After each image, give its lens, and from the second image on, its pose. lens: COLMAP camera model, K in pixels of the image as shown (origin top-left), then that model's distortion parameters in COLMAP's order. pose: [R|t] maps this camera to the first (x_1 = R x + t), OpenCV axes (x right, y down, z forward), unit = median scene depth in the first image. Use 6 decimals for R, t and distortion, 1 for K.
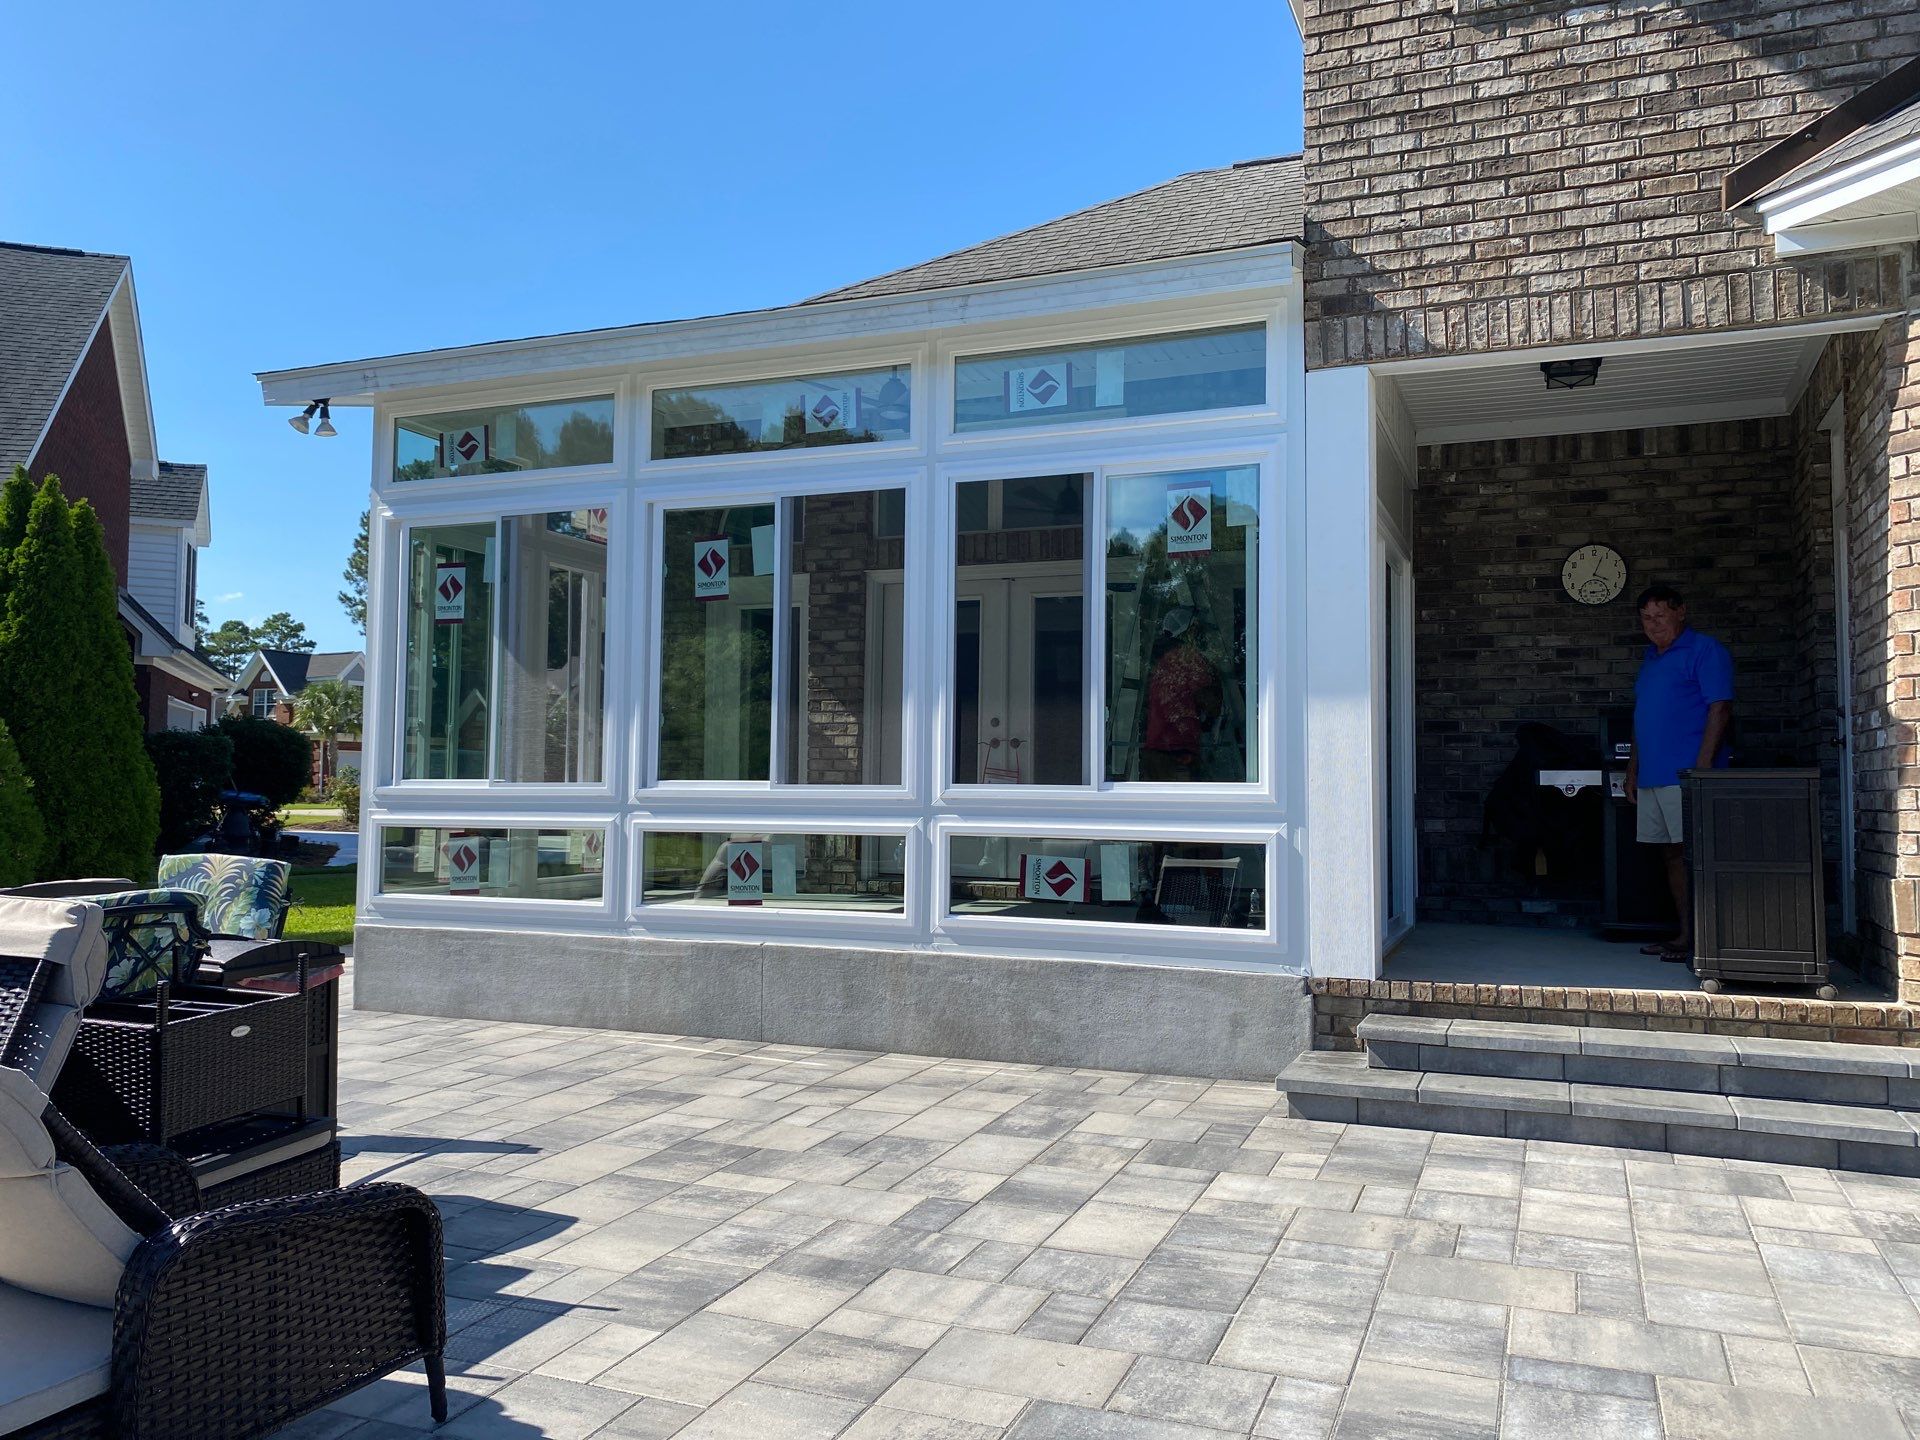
lens RADIAL K [[1467.0, 0, 969.1], [0, 1467.0, 712.2], [0, 0, 1]] dist [0.035051, -0.044867]
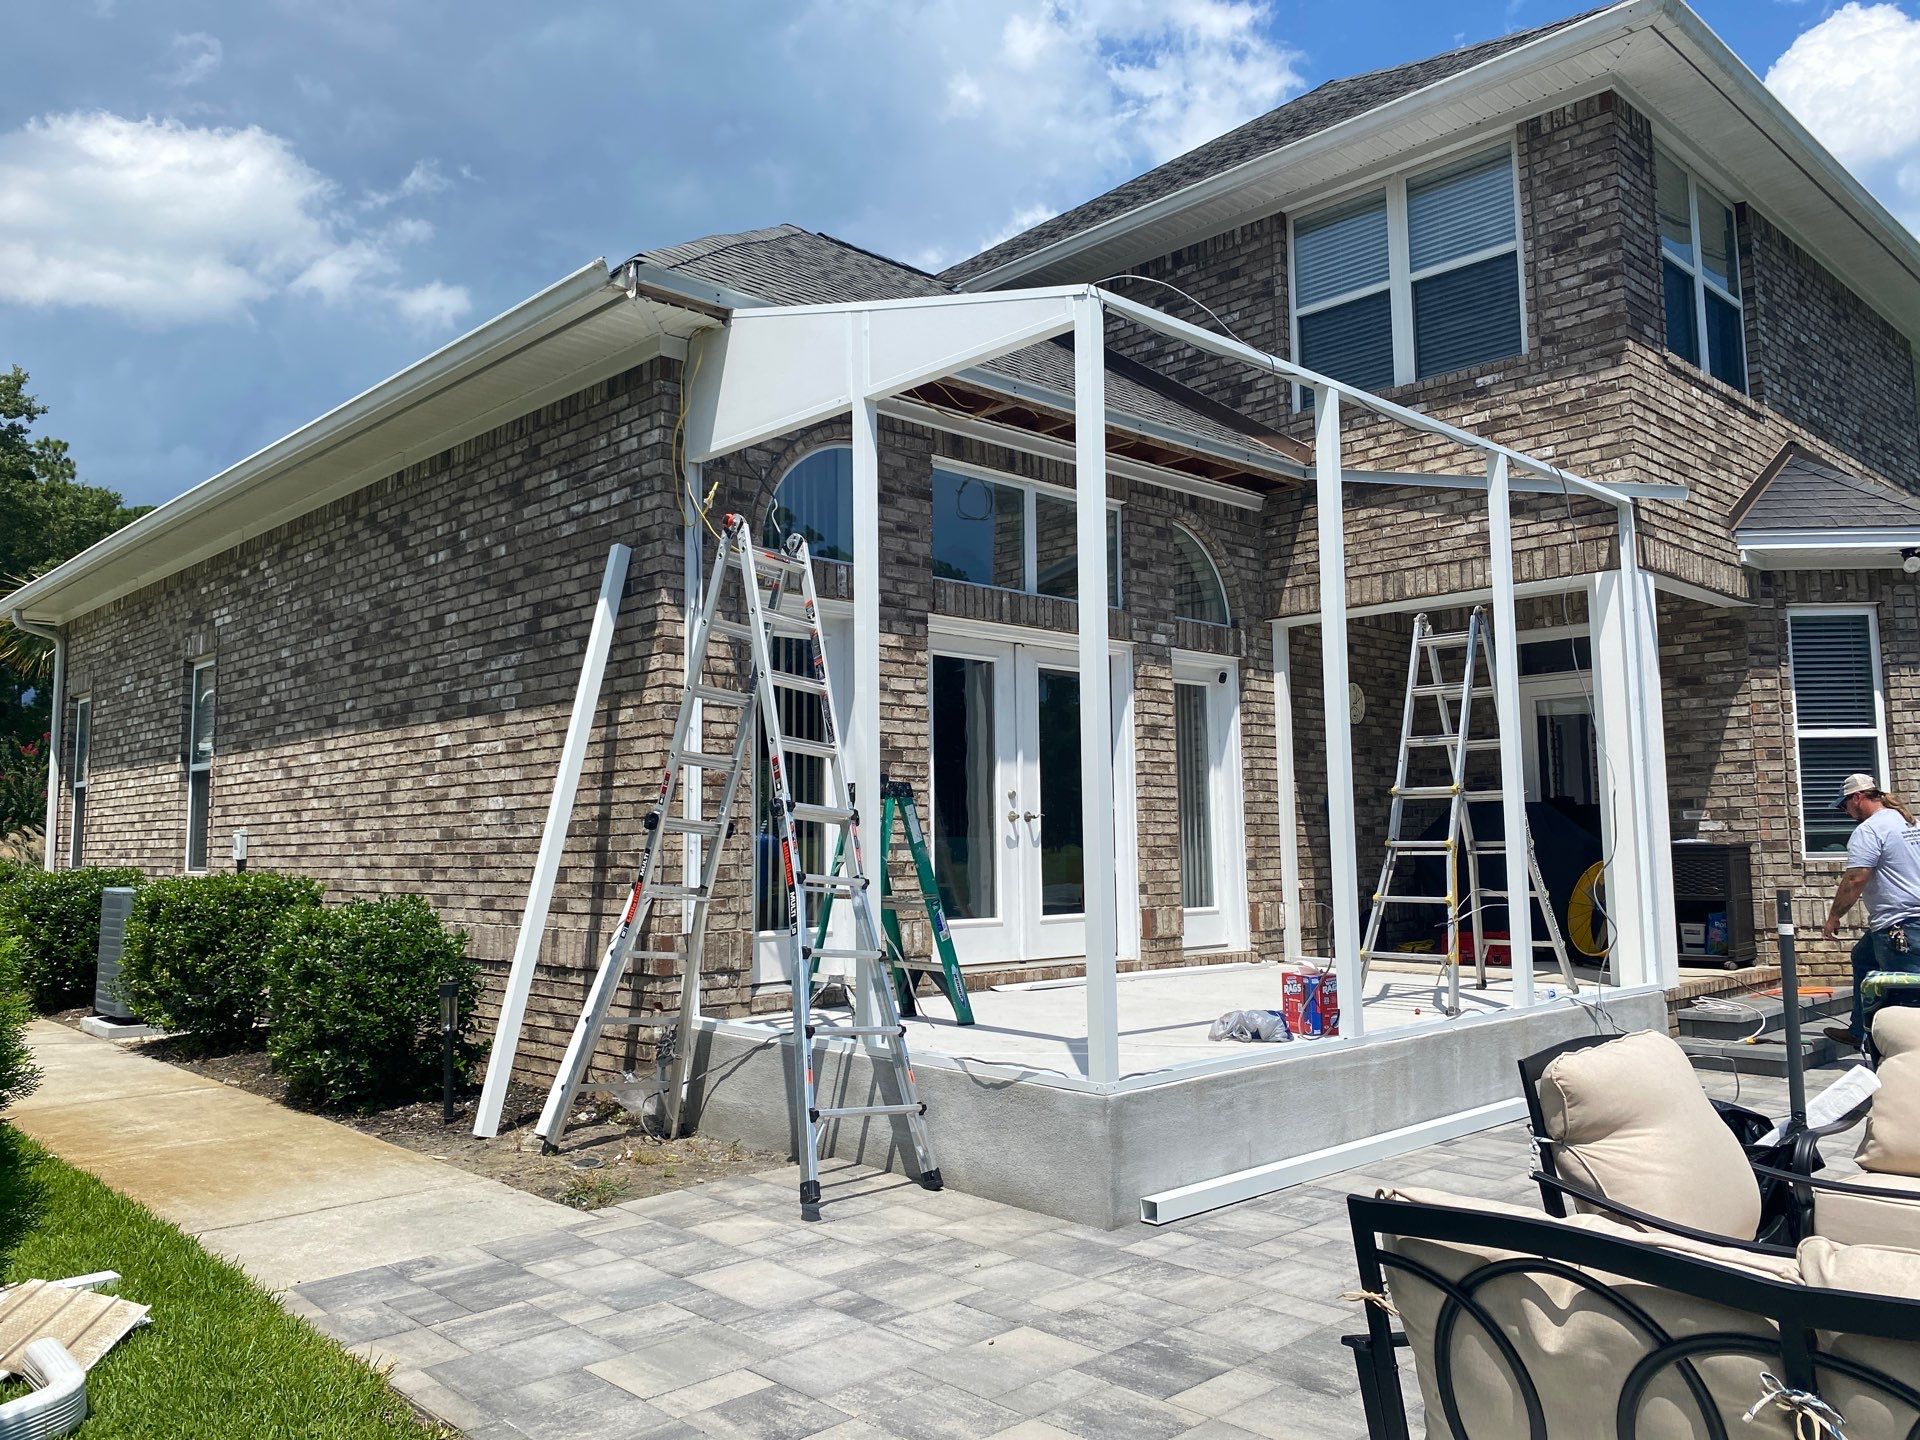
lens RADIAL K [[1467.0, 0, 942.1], [0, 1467.0, 710.3], [0, 0, 1]] dist [0.035051, -0.044867]
pose [[0.410924, 0.073196, 0.908726, -1.041678], [-0.034227, 0.997308, -0.064854, 0.018577], [-0.911027, -0.004453, 0.412323, 0.791528]]
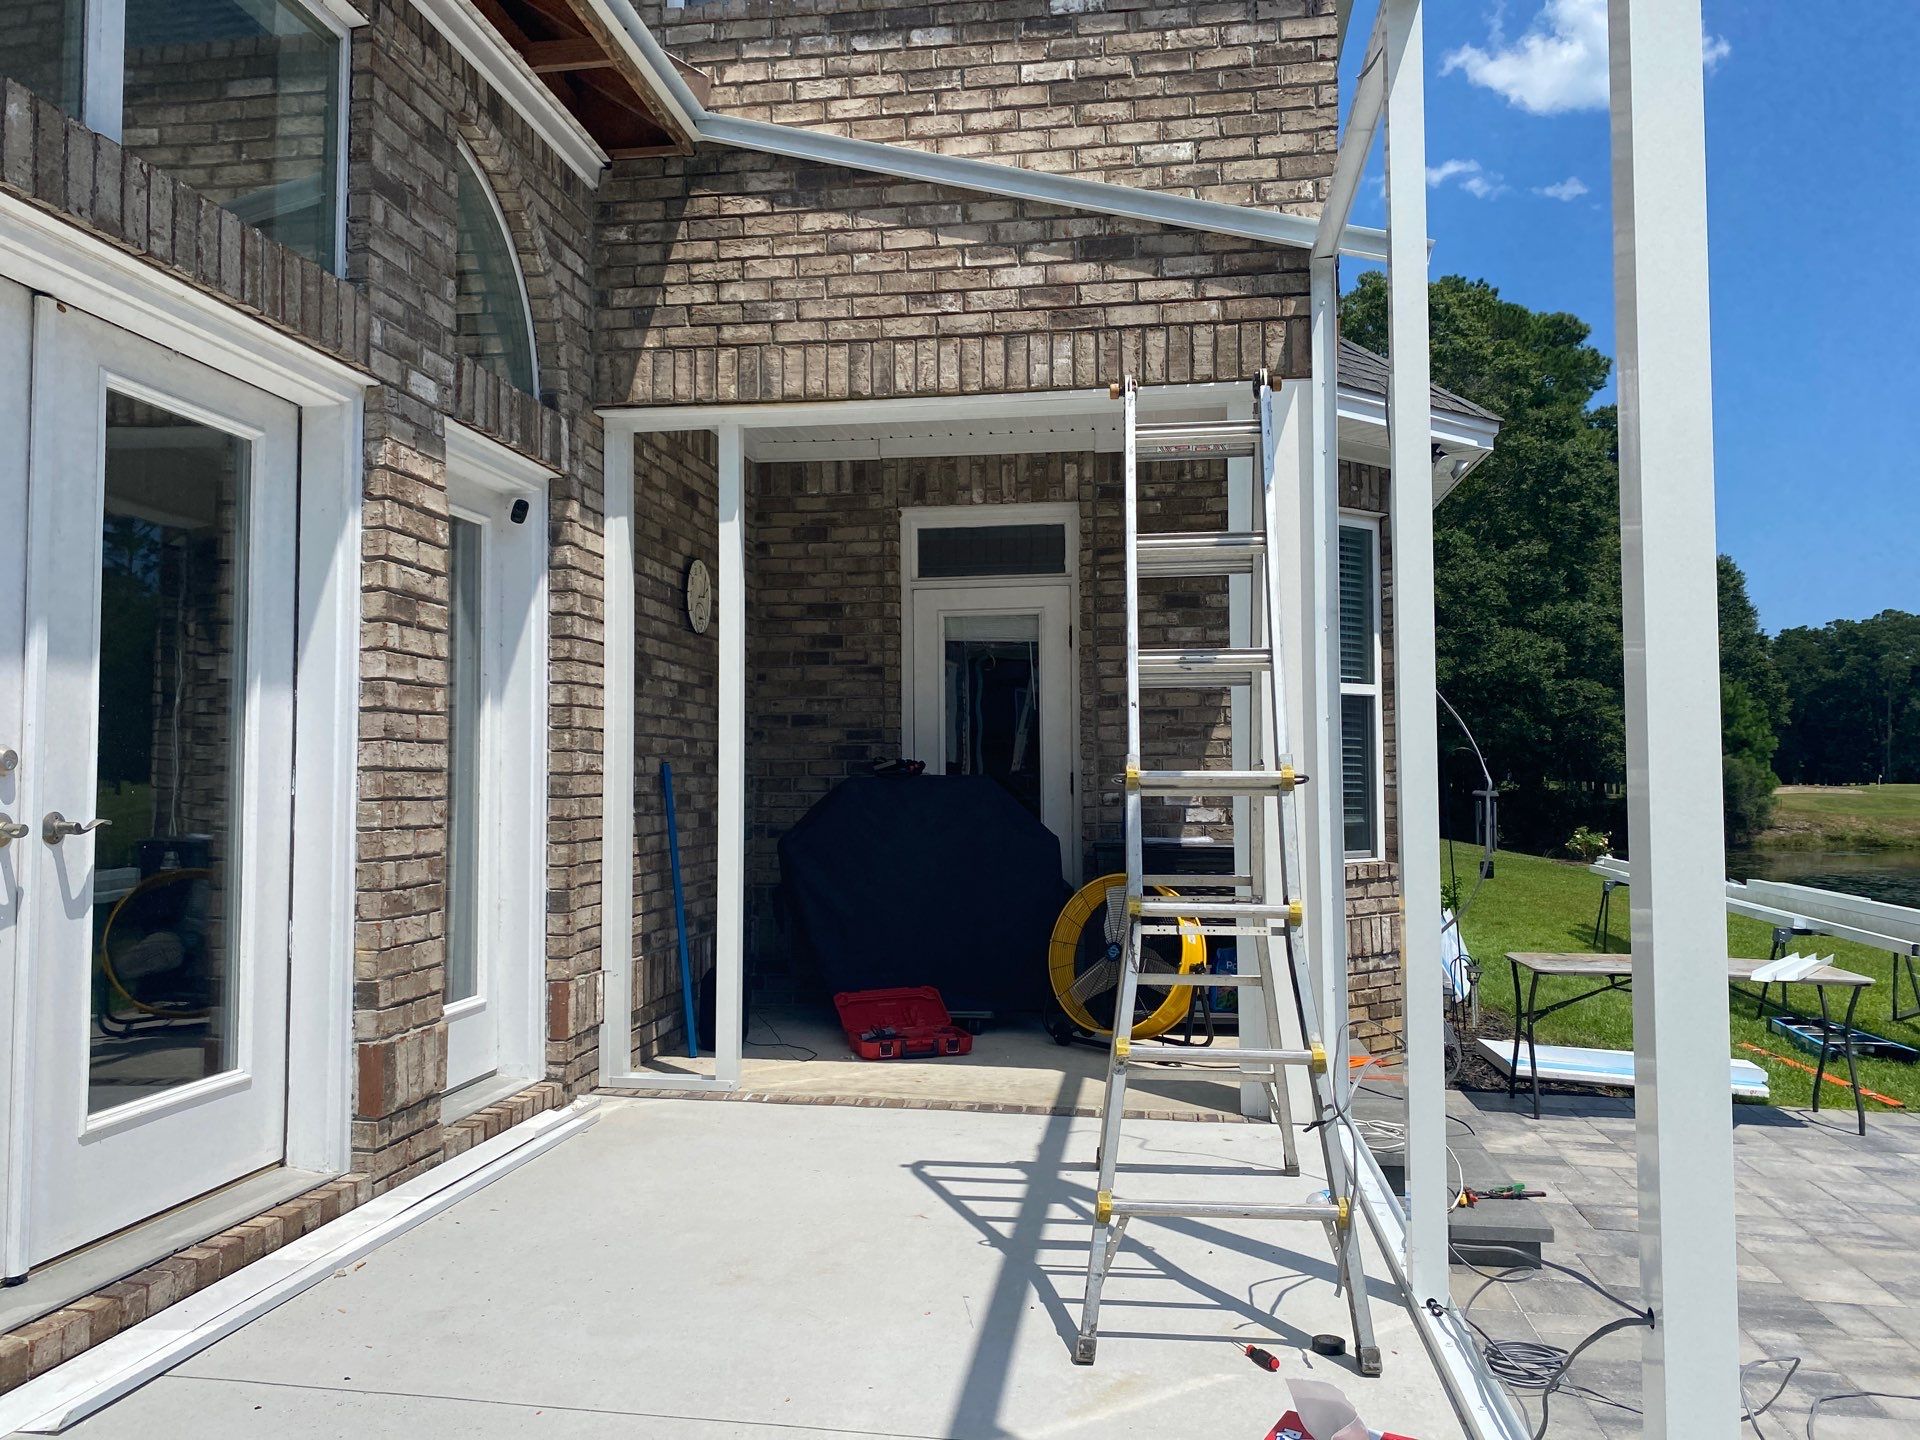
lens RADIAL K [[1467.0, 0, 945.5], [0, 1467.0, 713.0], [0, 0, 1]] dist [0.035051, -0.044867]
pose [[-0.234892, 0.037558, 0.971296, -0.387842], [-0.051152, 0.997391, -0.050937, 0.003671], [-0.970675, -0.061649, -0.232358, 1.071226]]
